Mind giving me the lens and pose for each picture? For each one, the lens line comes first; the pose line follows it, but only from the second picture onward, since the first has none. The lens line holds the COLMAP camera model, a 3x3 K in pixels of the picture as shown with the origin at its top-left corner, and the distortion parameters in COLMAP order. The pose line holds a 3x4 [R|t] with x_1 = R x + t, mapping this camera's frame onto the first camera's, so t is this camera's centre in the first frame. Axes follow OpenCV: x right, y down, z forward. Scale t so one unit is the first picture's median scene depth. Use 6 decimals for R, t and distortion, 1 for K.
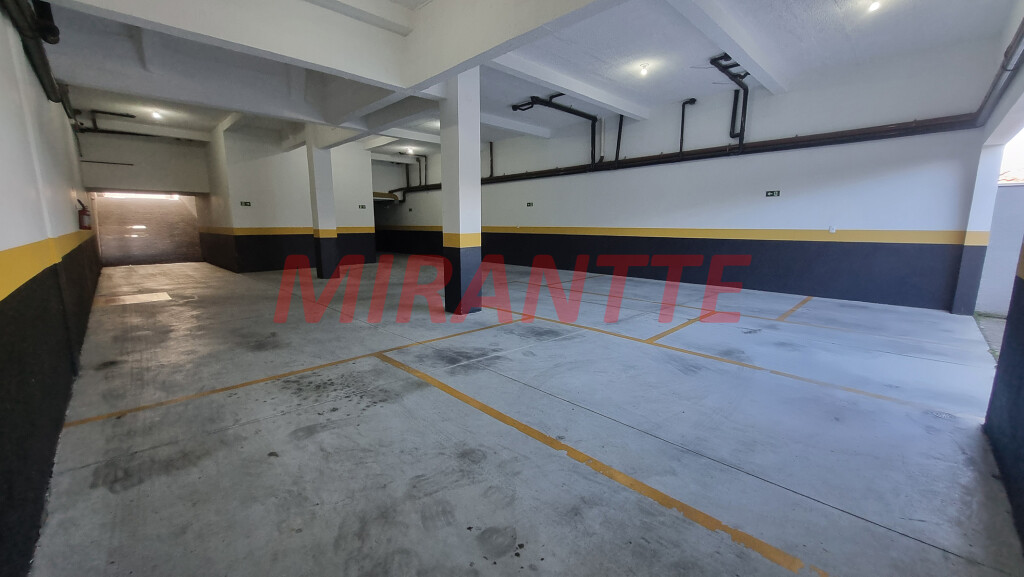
lens RADIAL K [[404.4, 0, 510.3], [0, 404.4, 287.7], [0, 0, 1]] dist [0.003530, 0.000317]
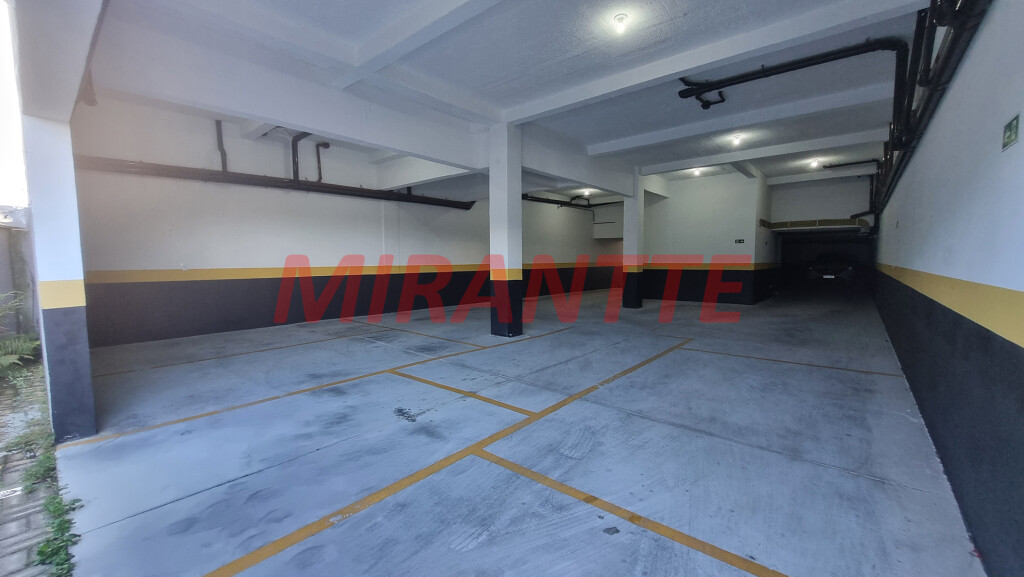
lens RADIAL K [[404.4, 0, 509.8], [0, 404.4, 291.6], [0, 0, 1]] dist [0.003530, 0.000317]
pose [[0.079082, 0.074000, -0.994118, 1.507084], [-0.149808, 0.986798, 0.061538, -0.200171], [0.985547, 0.144060, 0.089124, 1.265419]]
